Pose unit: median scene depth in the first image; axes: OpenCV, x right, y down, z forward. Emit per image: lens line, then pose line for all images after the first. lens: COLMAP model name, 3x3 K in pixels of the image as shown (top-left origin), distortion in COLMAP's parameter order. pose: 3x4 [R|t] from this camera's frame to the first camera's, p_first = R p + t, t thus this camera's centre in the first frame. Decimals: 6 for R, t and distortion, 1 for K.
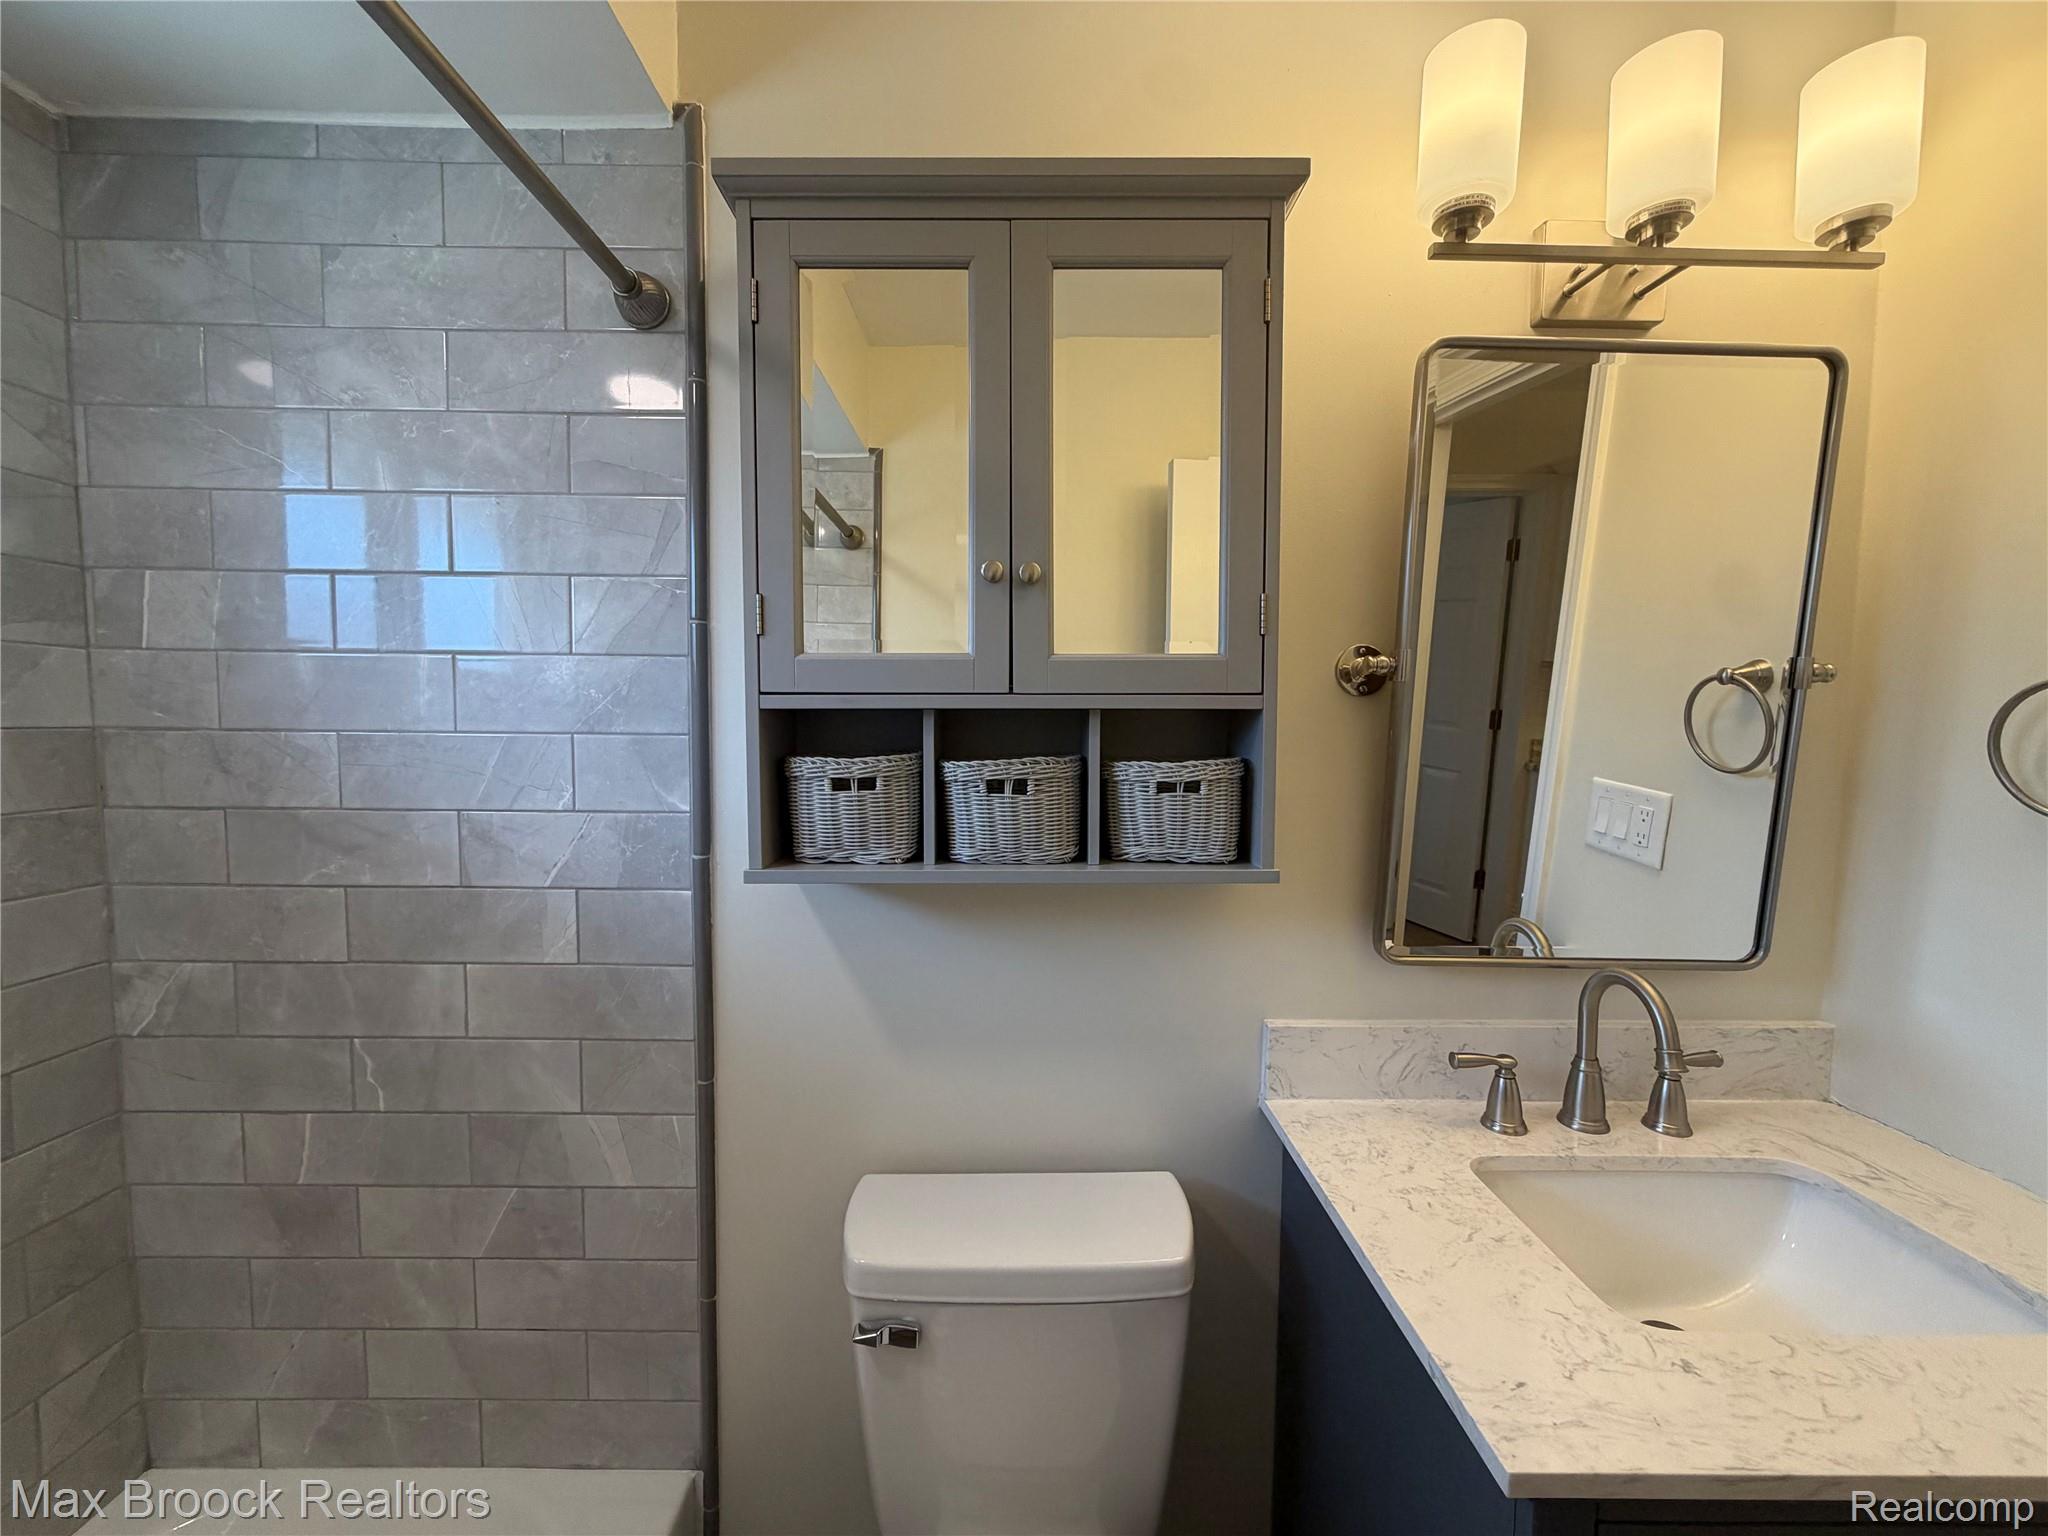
lens RADIAL K [[817.7, 0, 1018.6], [0, 817.7, 771.7], [0, 0, 1]] dist [0.001932, -0.000789]
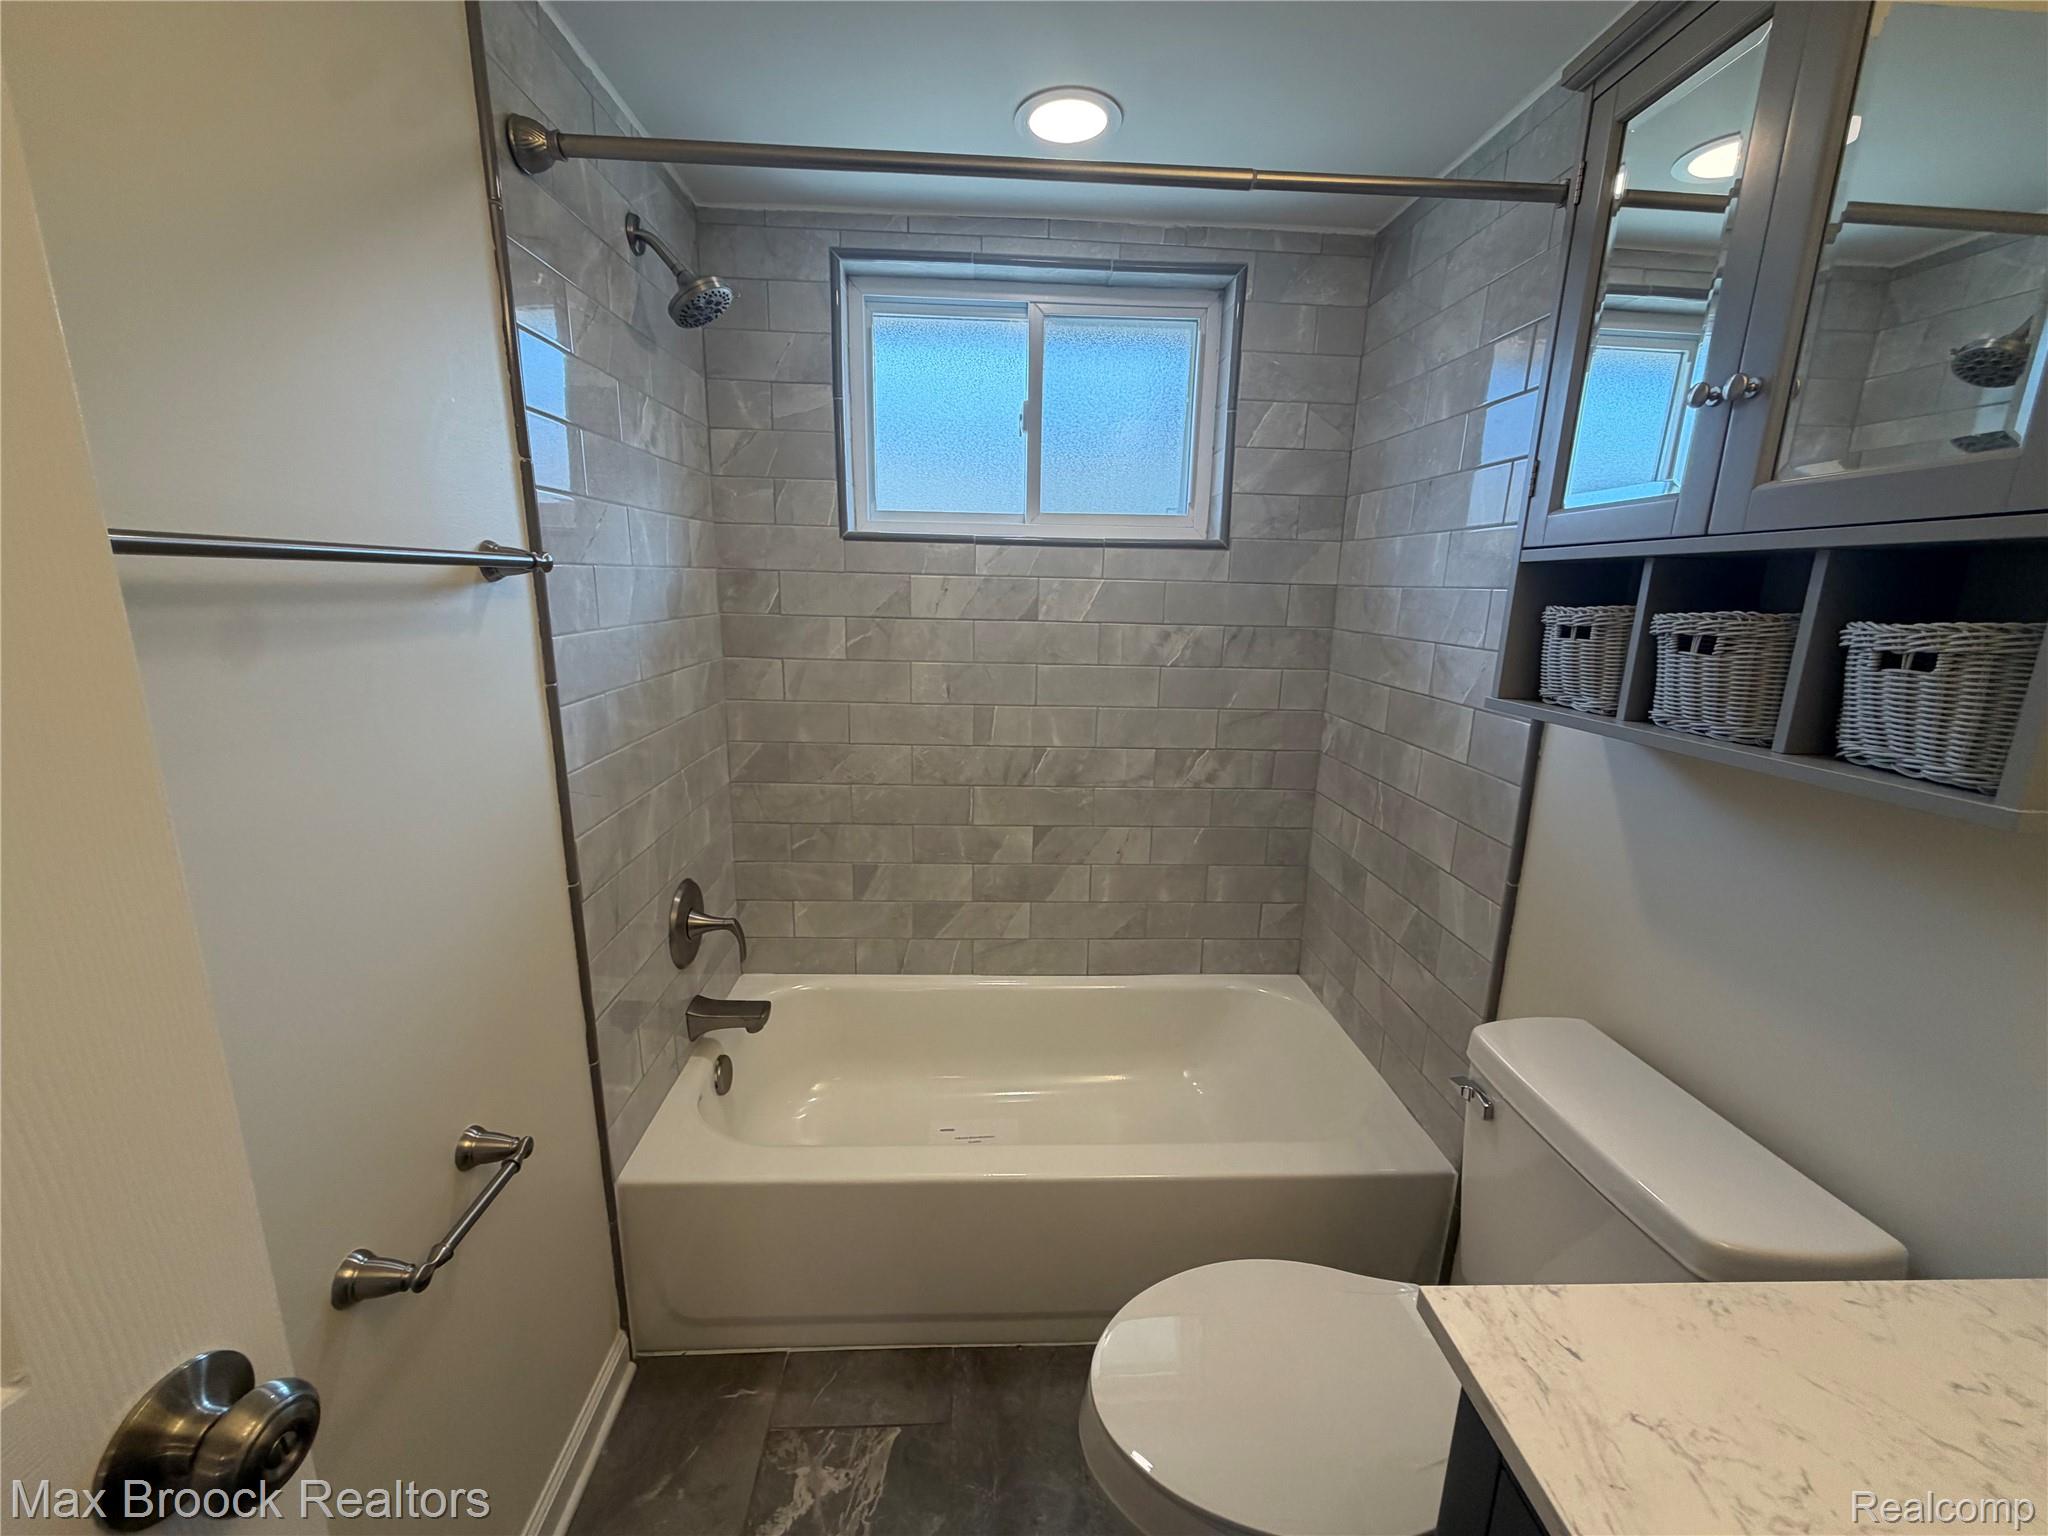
lens RADIAL K [[817.7, 0, 1018.6], [0, 817.7, 771.7], [0, 0, 1]] dist [0.001932, -0.000789]
pose [[0.037410, 0.217946, -0.975243, 0.811864], [-0.087800, 0.972869, 0.214048, 0.026133], [0.995435, 0.077619, 0.055531, 0.218507]]
